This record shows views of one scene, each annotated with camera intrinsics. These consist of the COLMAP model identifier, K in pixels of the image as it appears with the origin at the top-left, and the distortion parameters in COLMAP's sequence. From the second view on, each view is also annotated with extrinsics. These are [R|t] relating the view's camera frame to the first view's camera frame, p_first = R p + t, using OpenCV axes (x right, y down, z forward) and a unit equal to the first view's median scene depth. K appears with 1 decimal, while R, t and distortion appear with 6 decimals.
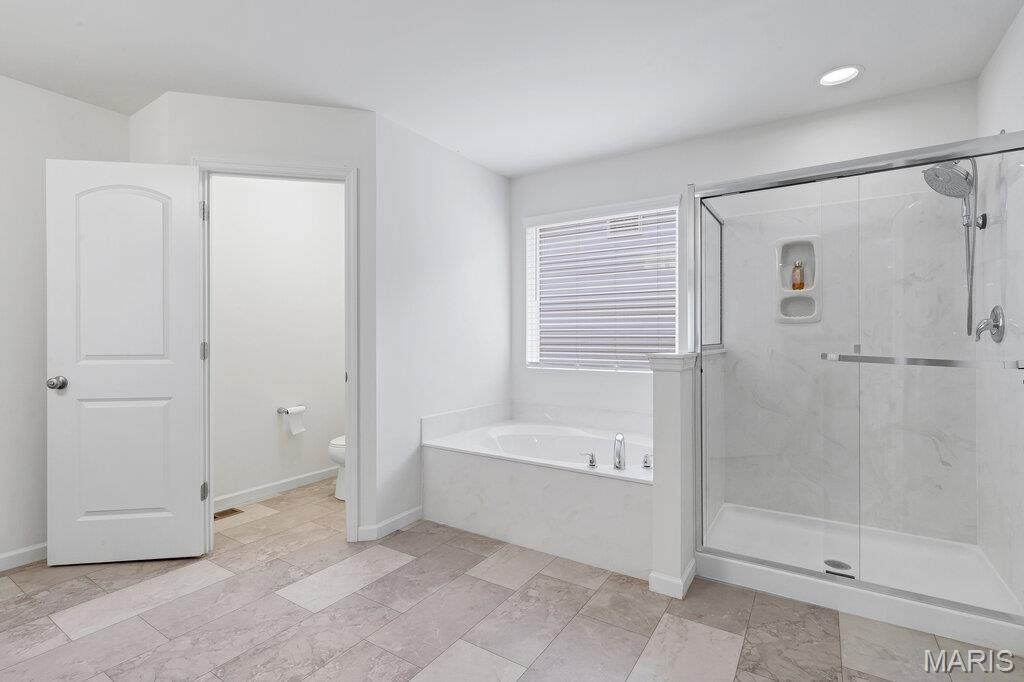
lens RADIAL K [[471.6, 0, 508.6], [0, 471.6, 339.7], [0, 0, 1]] dist [0.002537, 0.000387]
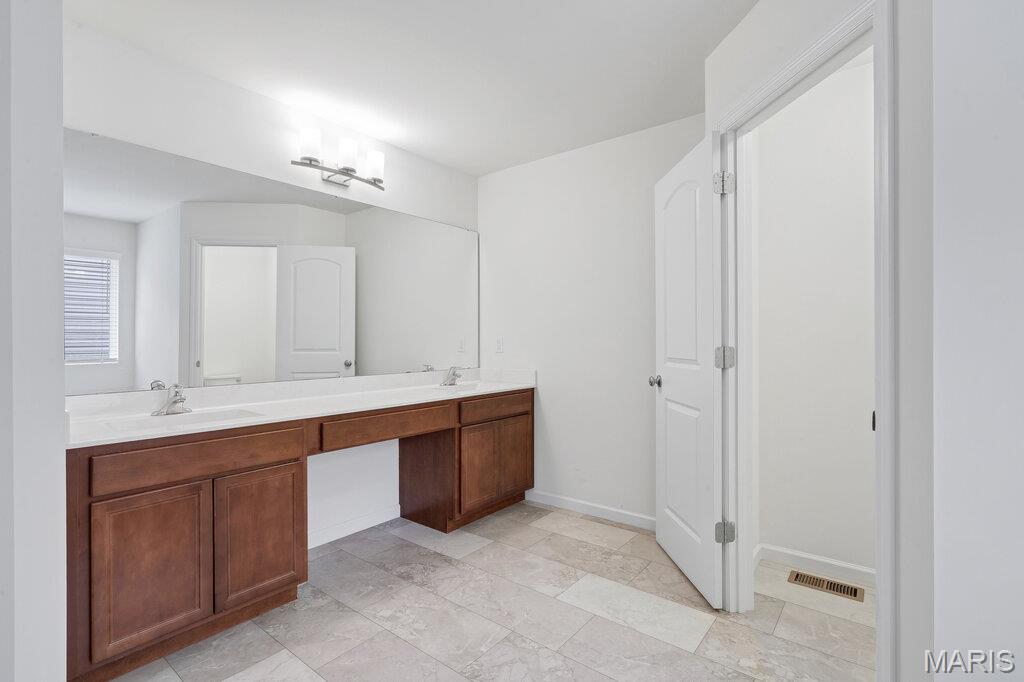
lens RADIAL K [[471.6, 0, 506.6], [0, 471.6, 345.9], [0, 0, 1]] dist [0.002537, 0.000387]
pose [[-0.105251, 0.005504, -0.994430, 0.204295], [0.006512, 0.999967, 0.004845, -0.001219], [0.994424, -0.005966, -0.105283, 0.781078]]
